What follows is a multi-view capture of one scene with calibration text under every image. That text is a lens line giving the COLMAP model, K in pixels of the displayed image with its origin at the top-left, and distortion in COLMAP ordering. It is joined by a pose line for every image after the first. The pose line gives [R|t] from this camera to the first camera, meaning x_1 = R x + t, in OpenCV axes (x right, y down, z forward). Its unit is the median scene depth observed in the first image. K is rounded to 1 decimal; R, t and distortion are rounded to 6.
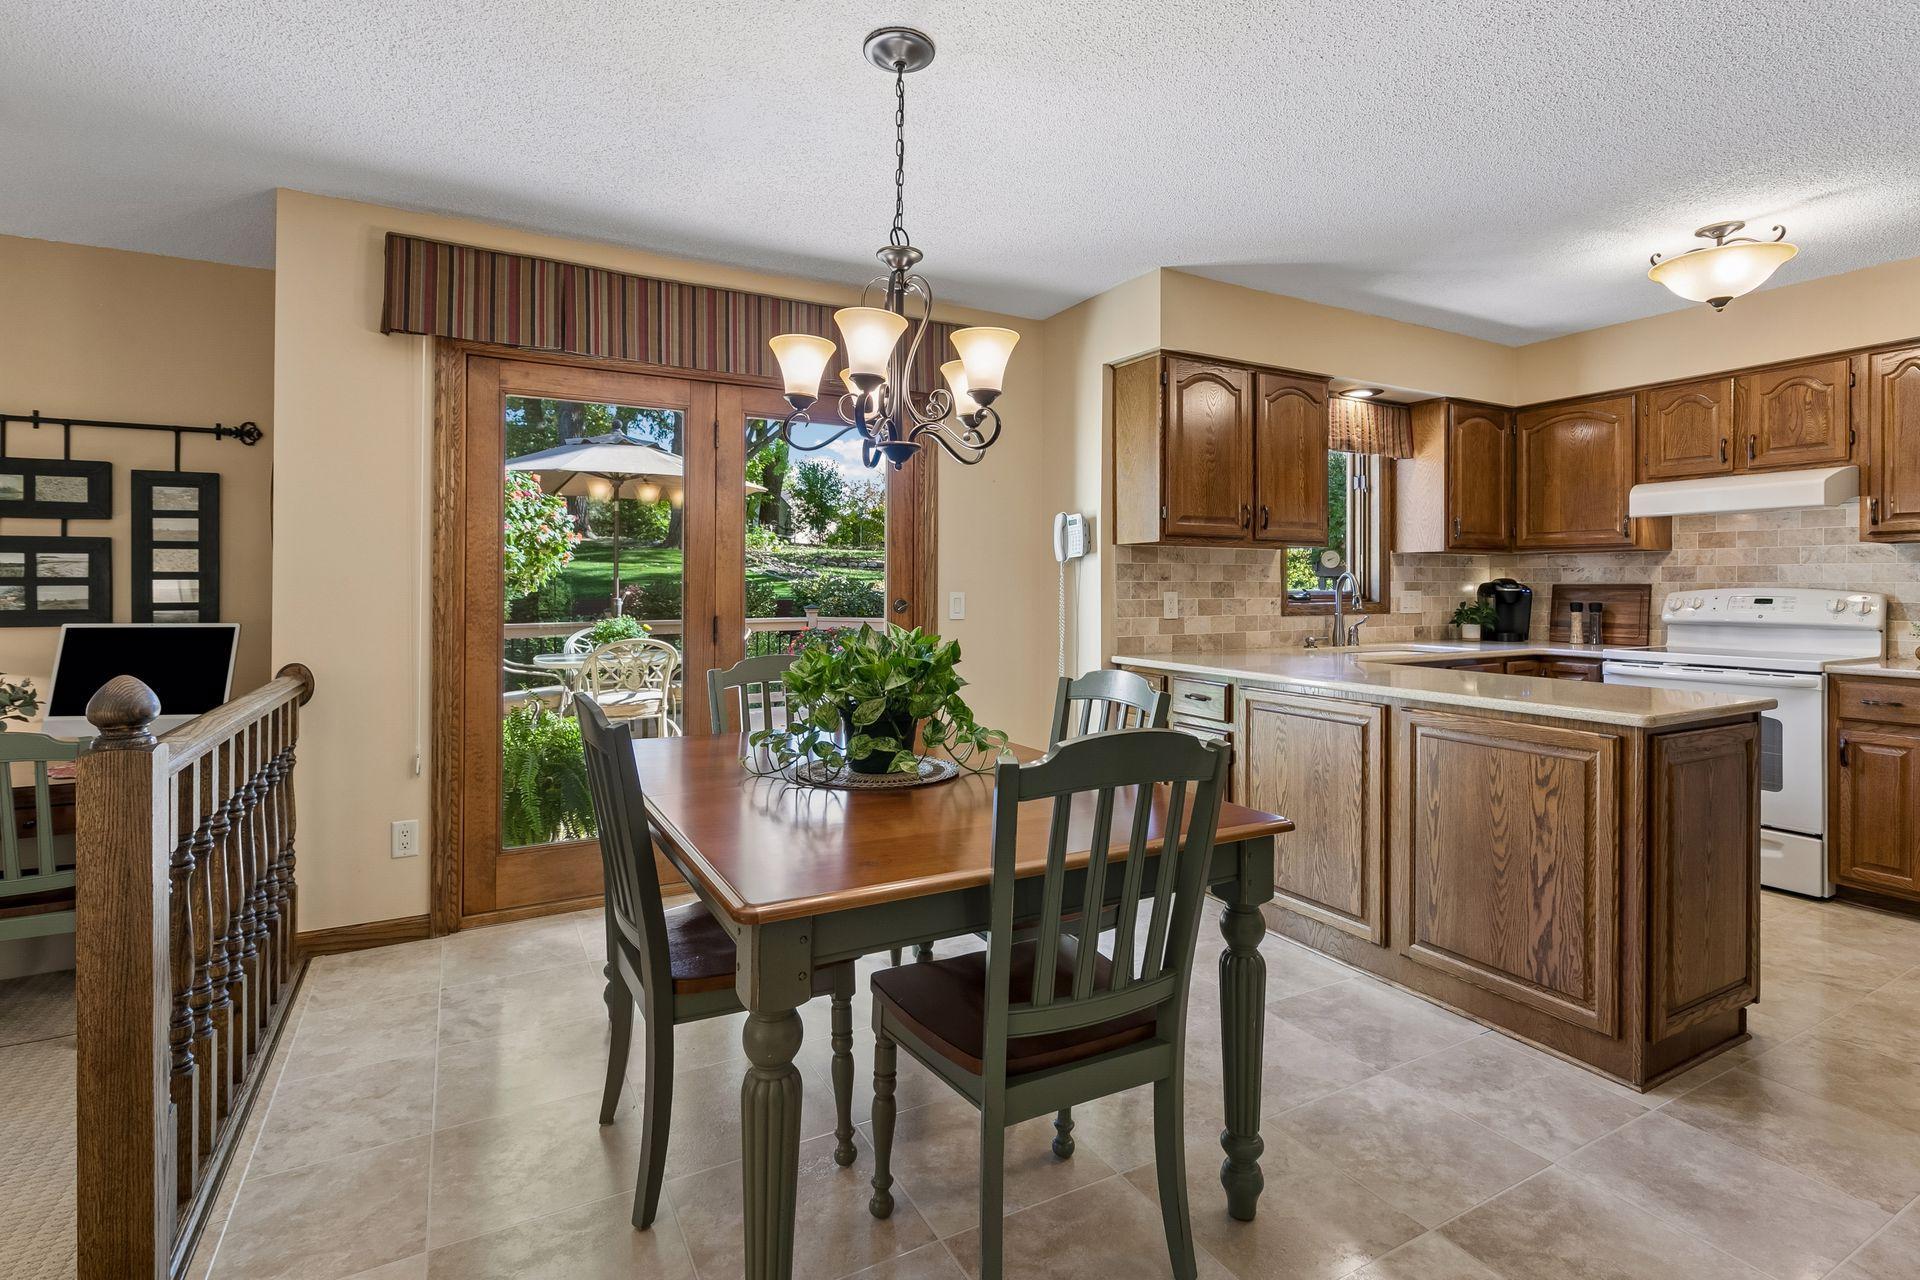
lens RADIAL K [[916.0, 0, 964.2], [0, 916.0, 584.4], [0, 0, 1]] dist [-0.001648, -0.000524]
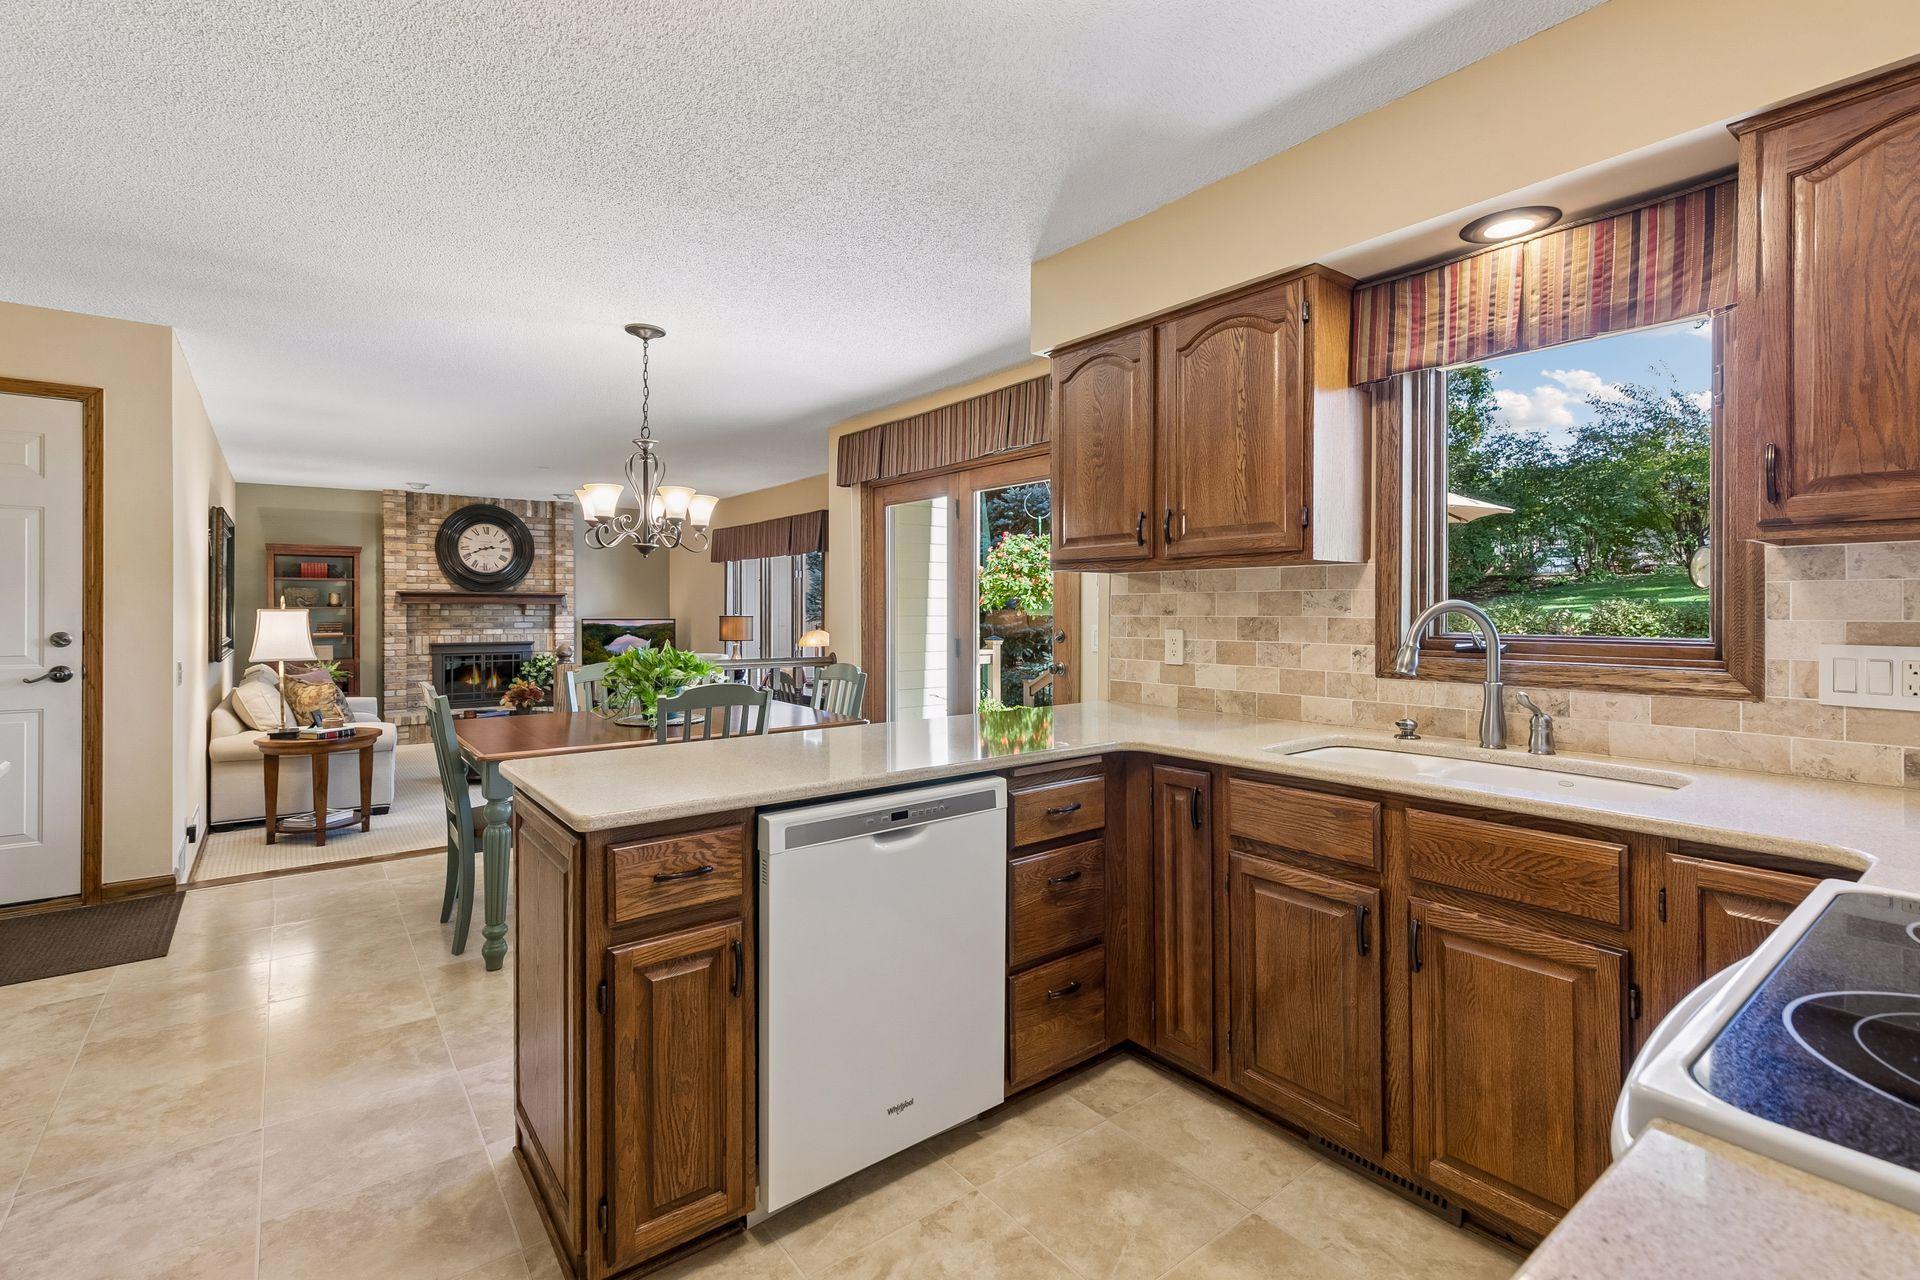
lens RADIAL K [[868.5, 0, 965.6], [0, 868.5, 610.1], [0, 0, 1]] dist [0.001741, 0.000121]
pose [[0.155720, 0.002372, -0.987798, 0.900752], [0.003143, 0.999991, 0.002897, -0.010823], [0.987796, -0.003556, 0.155711, 0.694228]]
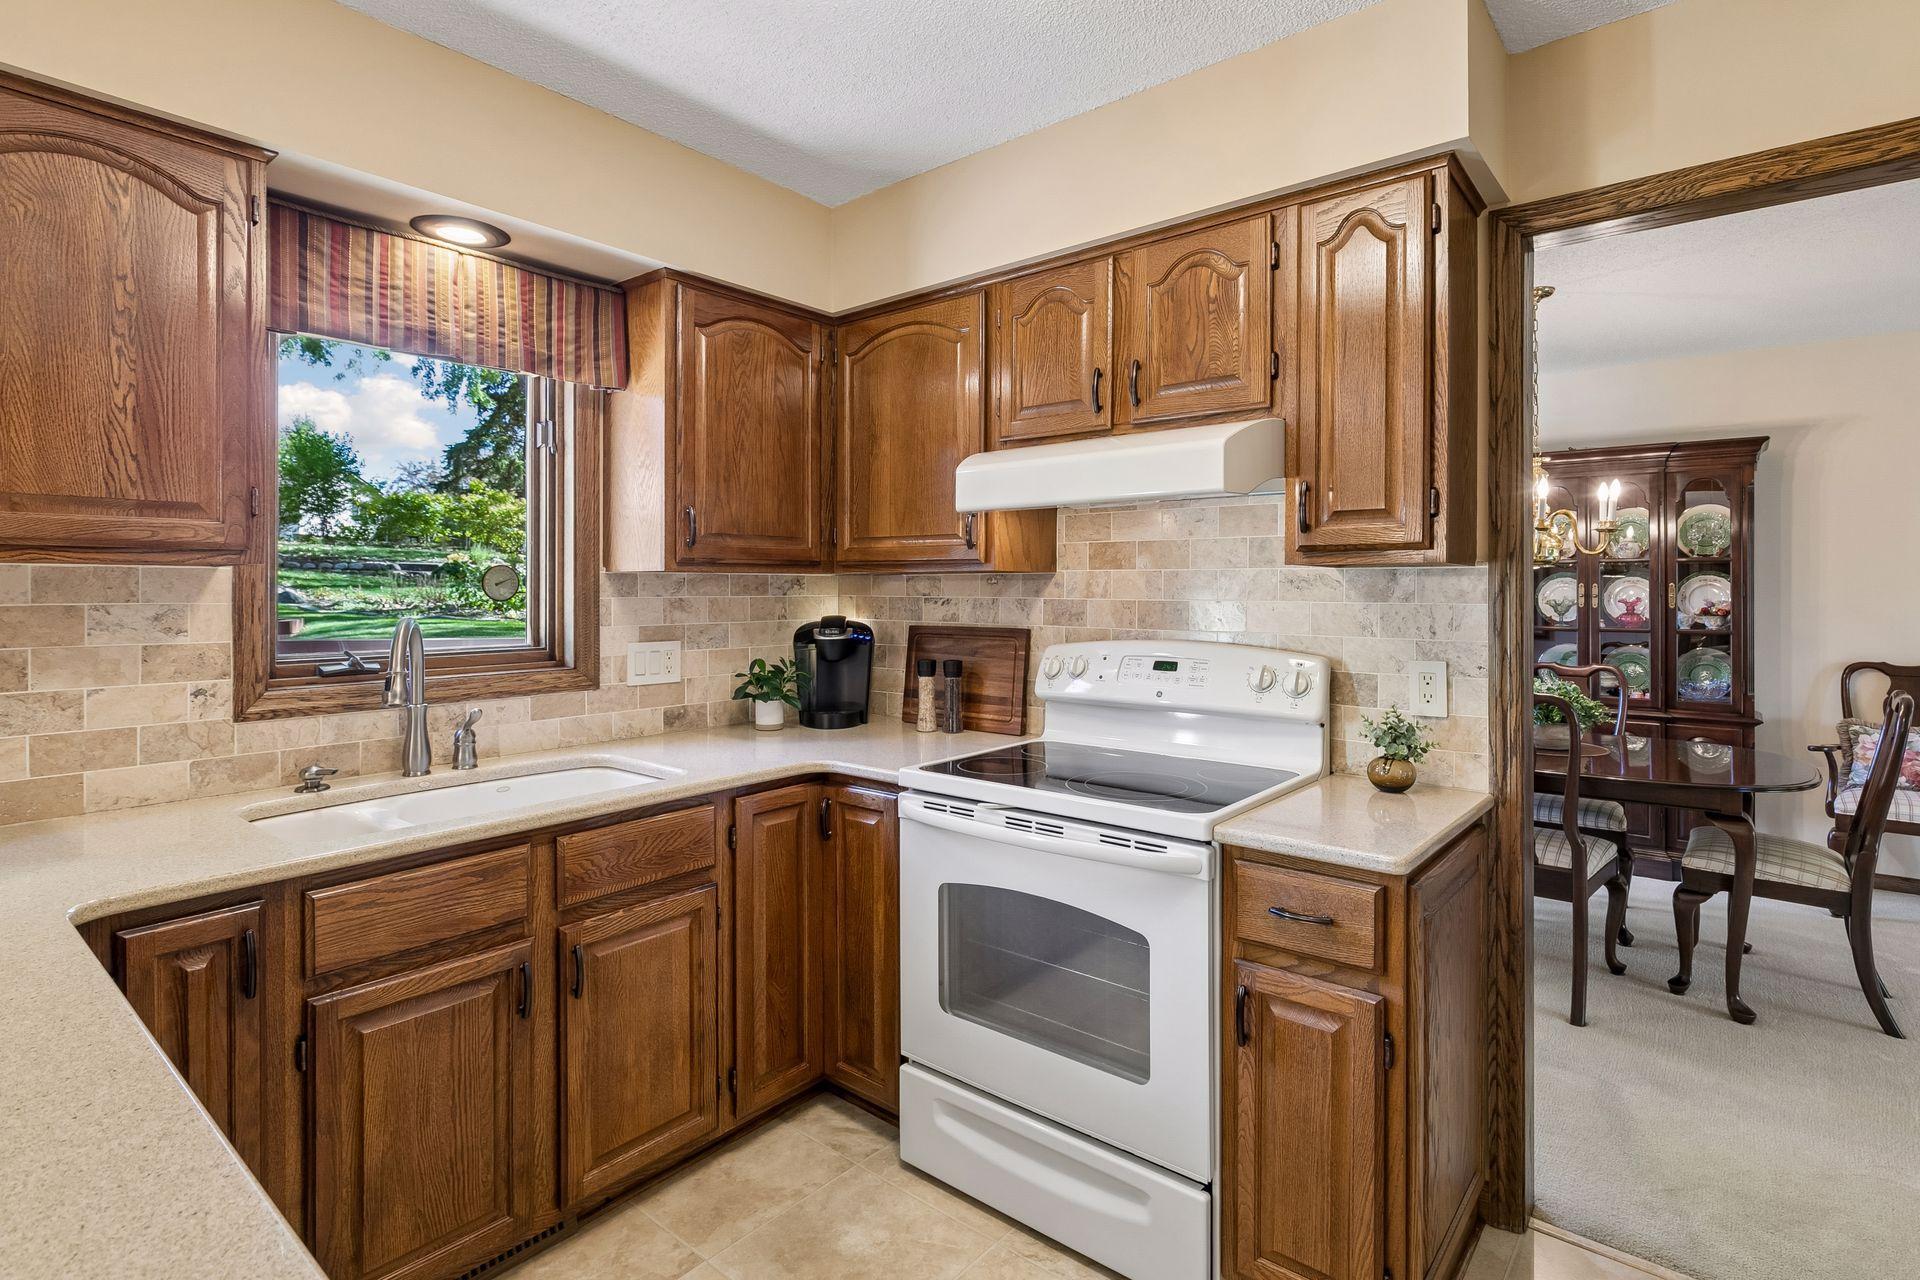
lens RADIAL K [[940.5, 0, 963.1], [0, 940.5, 589.3], [0, 0, 1]] dist [-0.001253, -0.000512]
pose [[0.932807, -0.002896, 0.360366, 0.535765], [0.001290, 0.999988, 0.004696, -0.030824], [-0.360375, -0.003916, 0.932799, 0.492628]]
